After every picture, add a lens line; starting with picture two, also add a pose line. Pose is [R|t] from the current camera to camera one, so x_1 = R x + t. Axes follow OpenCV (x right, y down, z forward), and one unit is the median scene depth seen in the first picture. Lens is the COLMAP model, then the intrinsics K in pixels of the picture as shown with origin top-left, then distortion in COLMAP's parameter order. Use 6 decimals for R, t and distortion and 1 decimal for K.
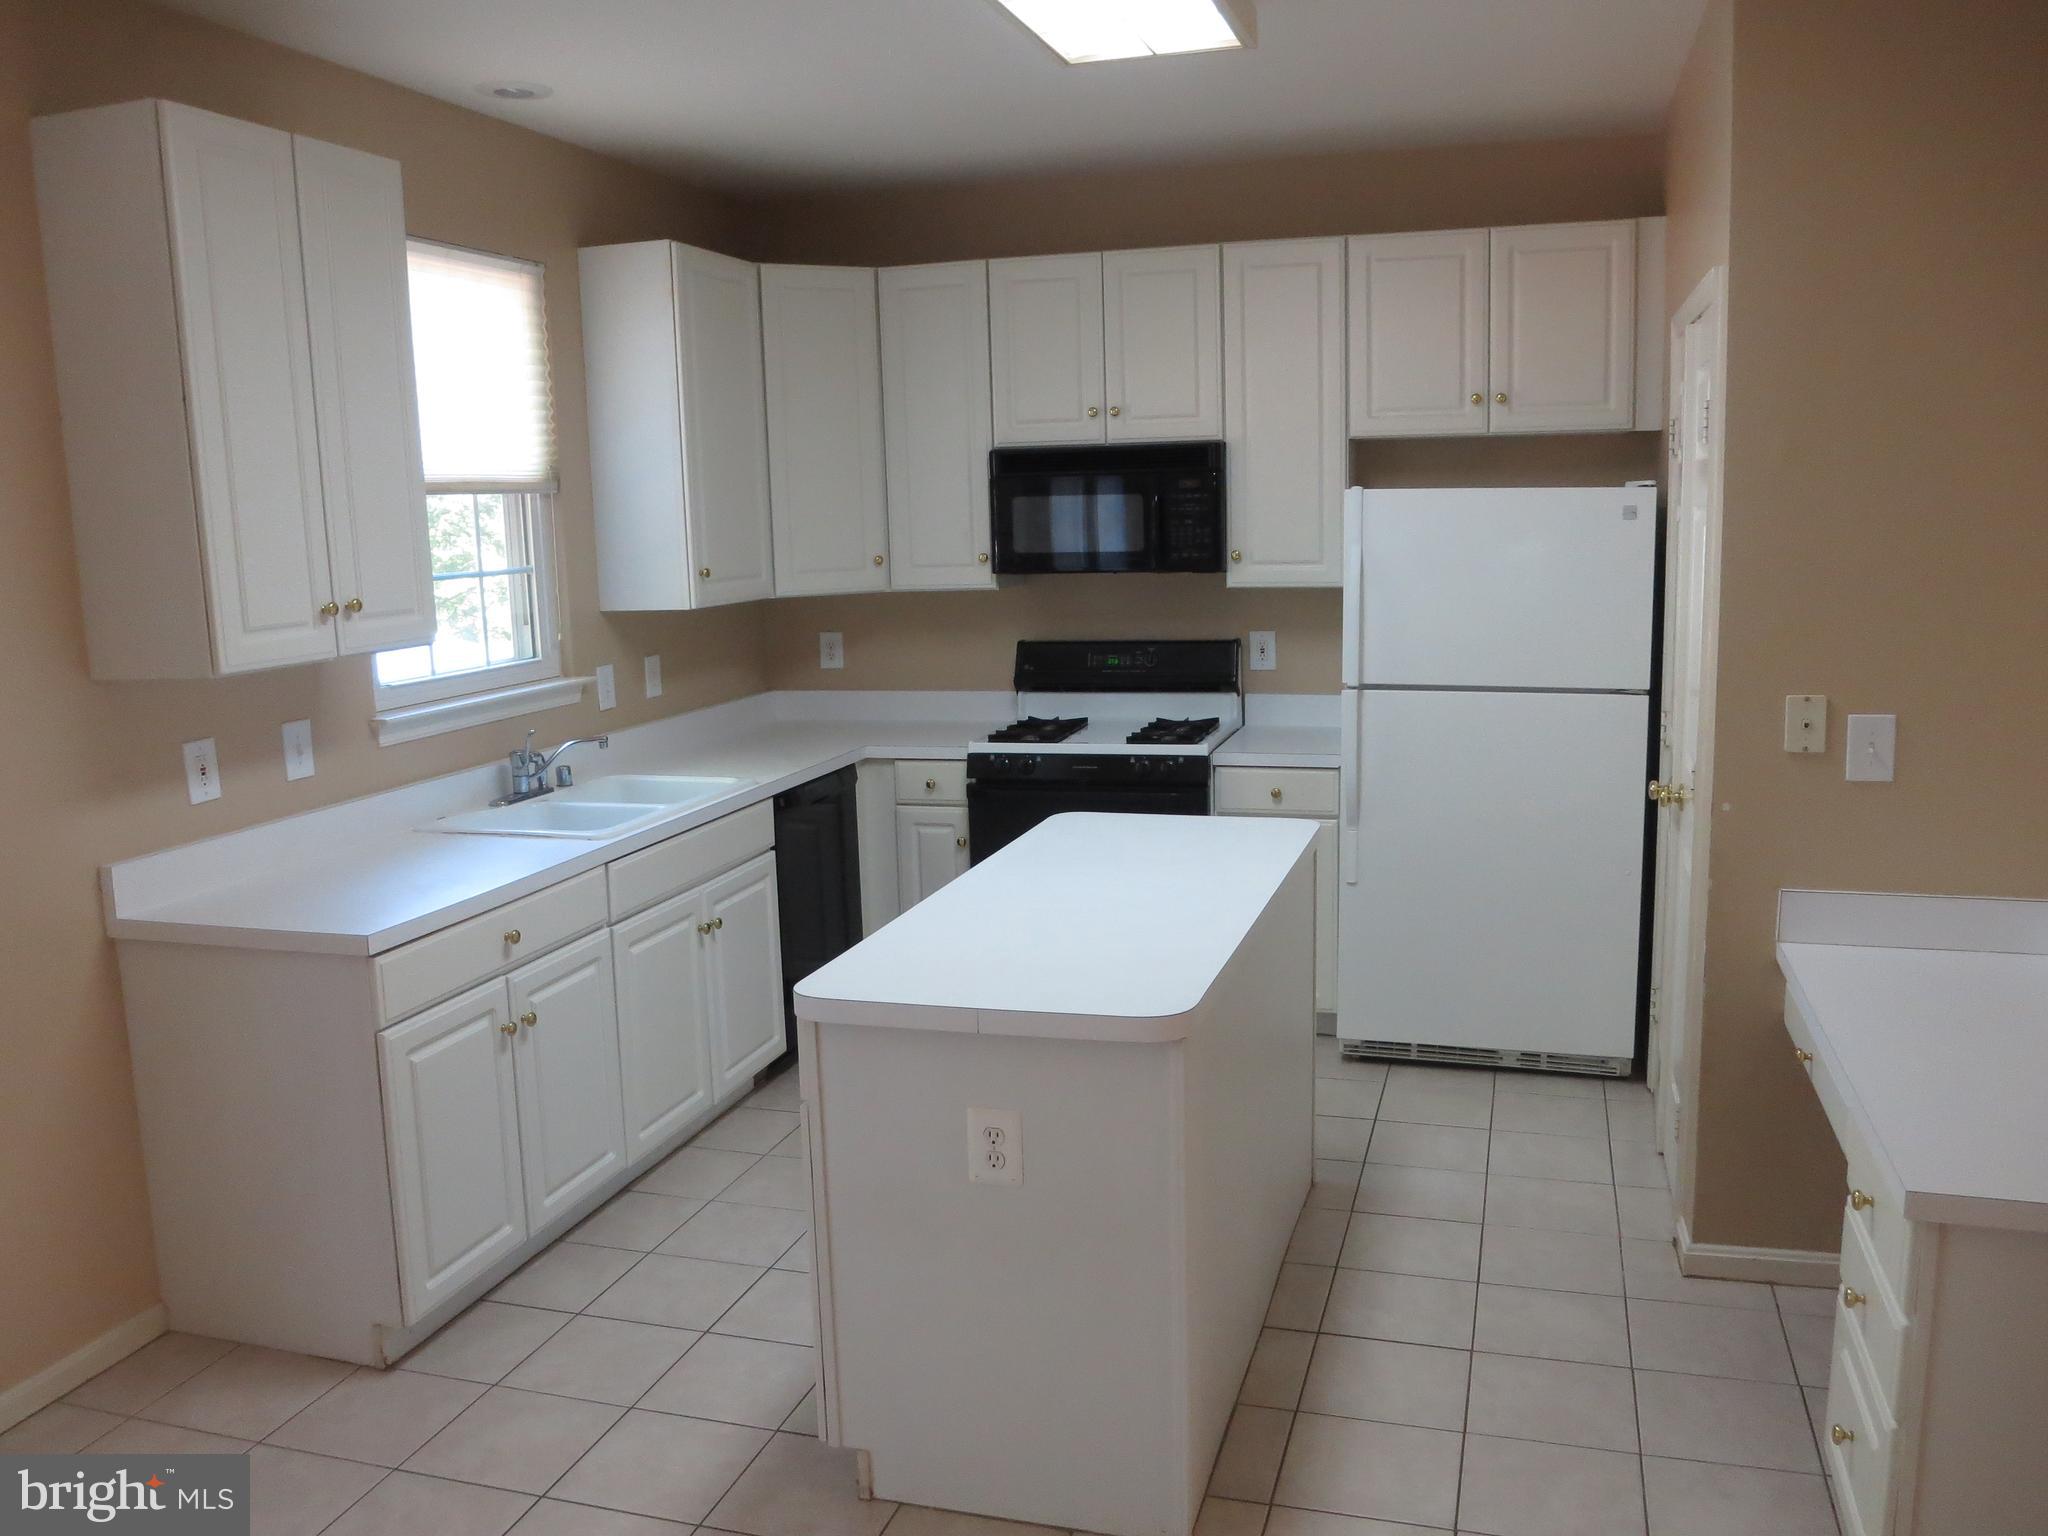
lens RADIAL K [[1689.1, 0, 1024.0], [0, 1689.1, 768.0], [0, 0, 1]] dist [-0.059100, 0.015672]
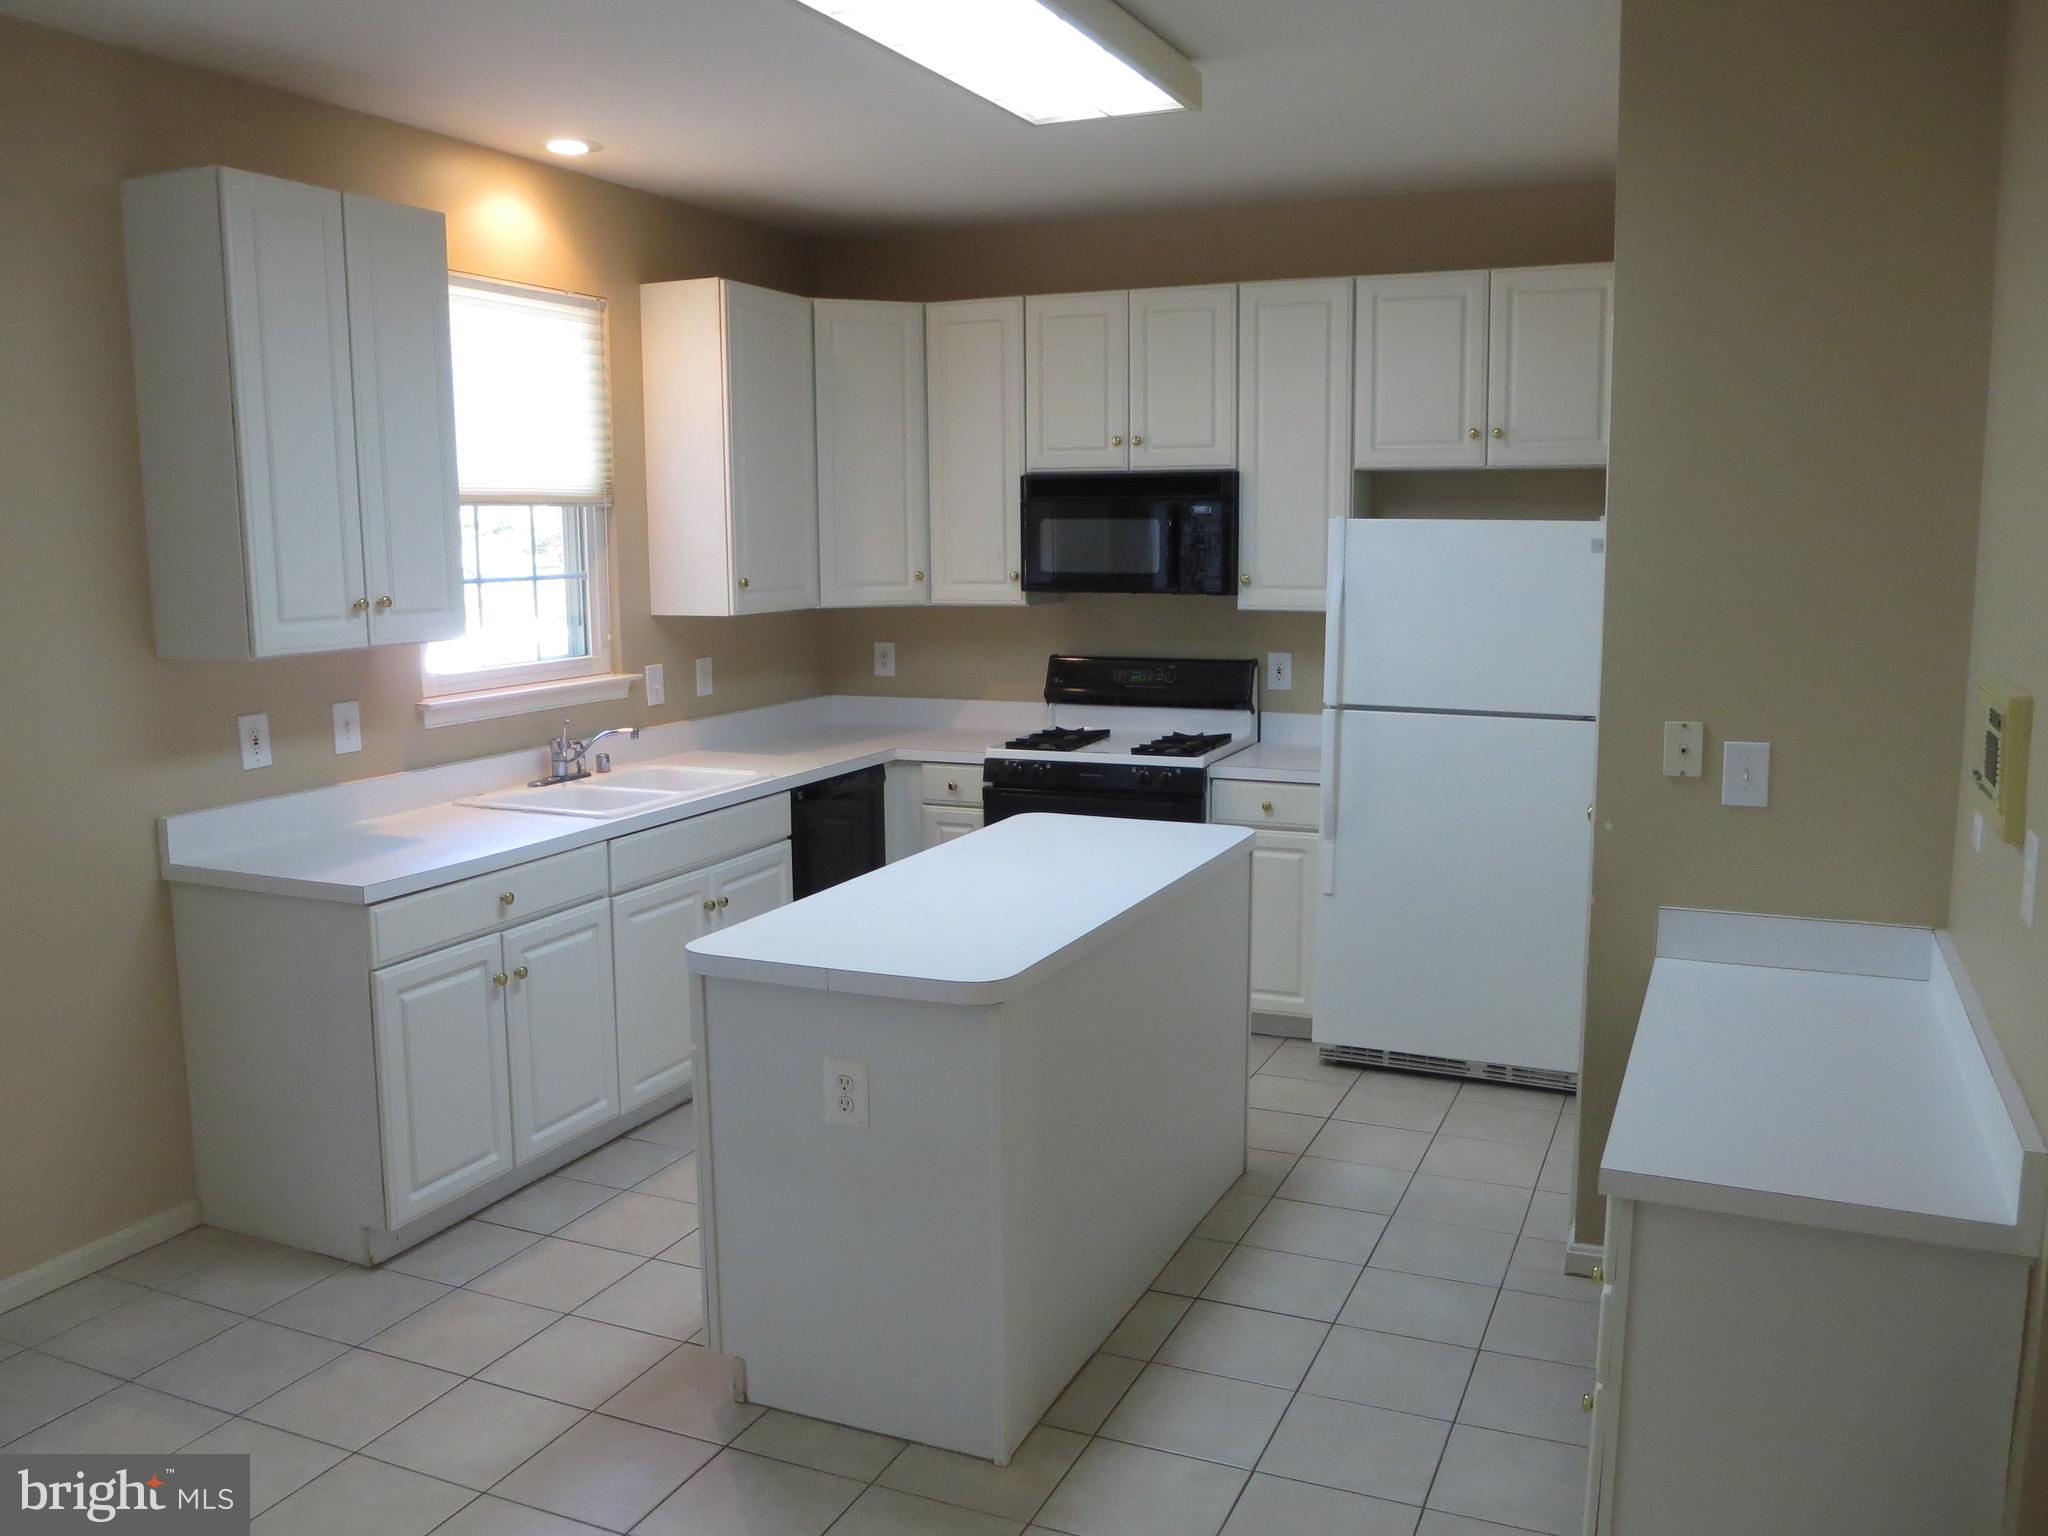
lens RADIAL K [[1683.3, 0, 1024.7], [0, 1683.3, 778.6], [0, 0, 1]] dist [-0.063539, -0.004875]
pose [[0.993007, 0.037753, -0.111857, 0.121614], [-0.038457, 0.999252, -0.004140, 0.008456], [0.111617, 0.008412, 0.993716, -0.058902]]
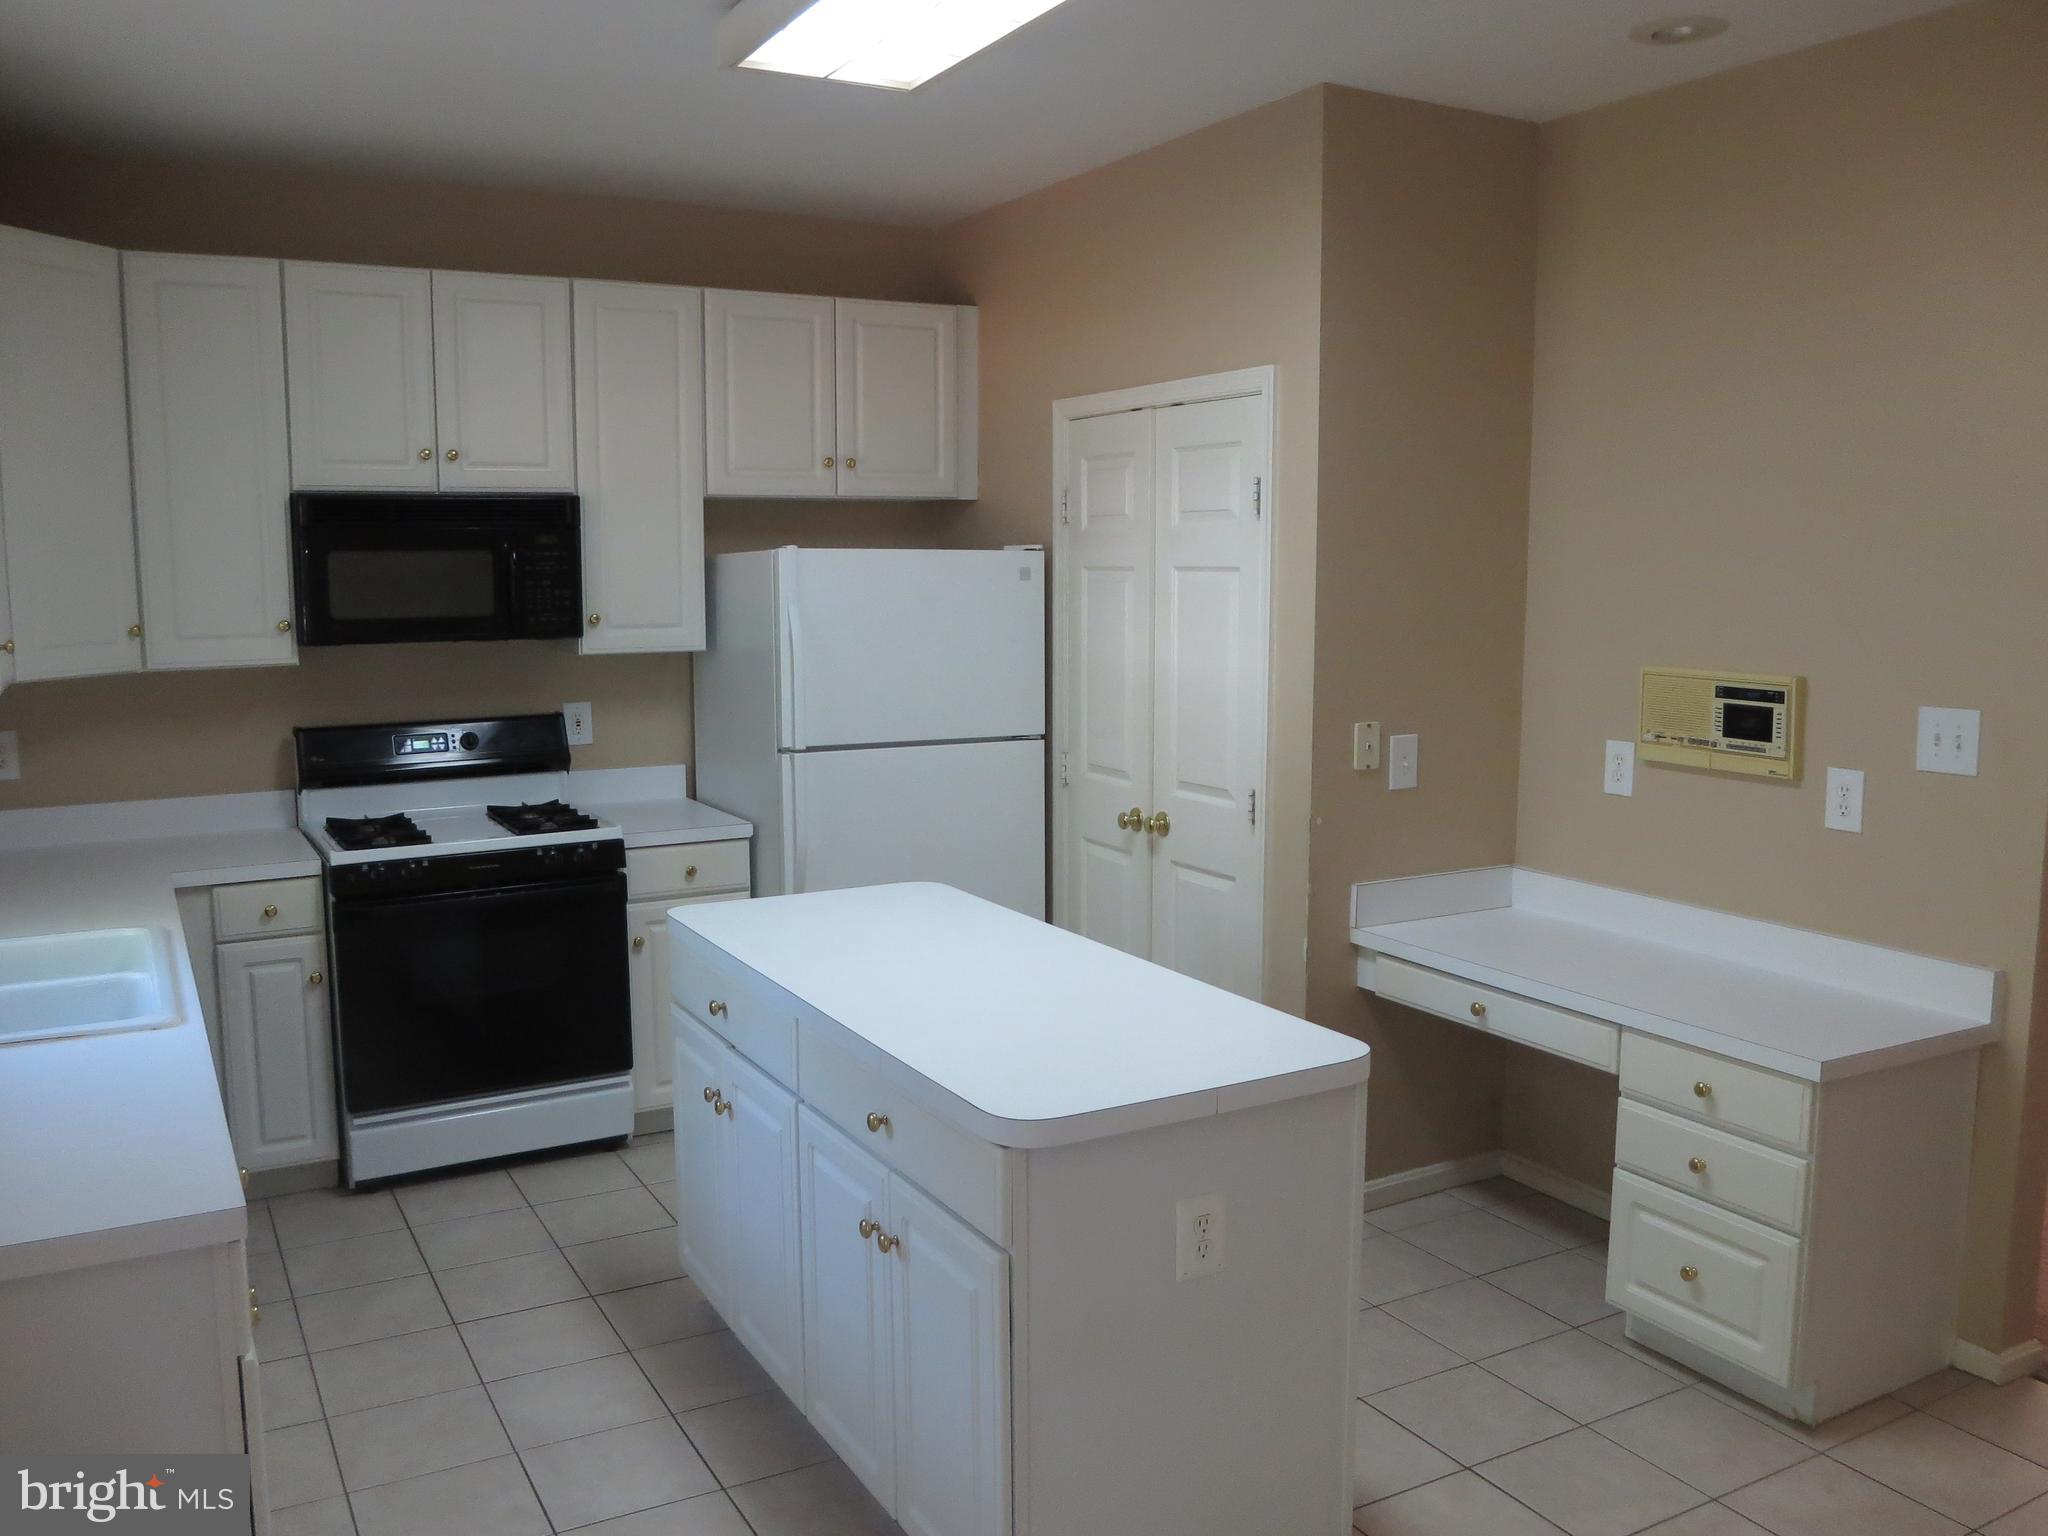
lens RADIAL K [[1704.6, 0, 1024.0], [0, 1704.6, 768.0], [0, 0, 1]] dist [-0.048200, 0.006792]
pose [[0.695342, -0.070102, 0.715252, -0.413276], [0.100053, 0.994982, 0.000250, -0.024854], [-0.711680, 0.071389, 0.698867, 0.214987]]
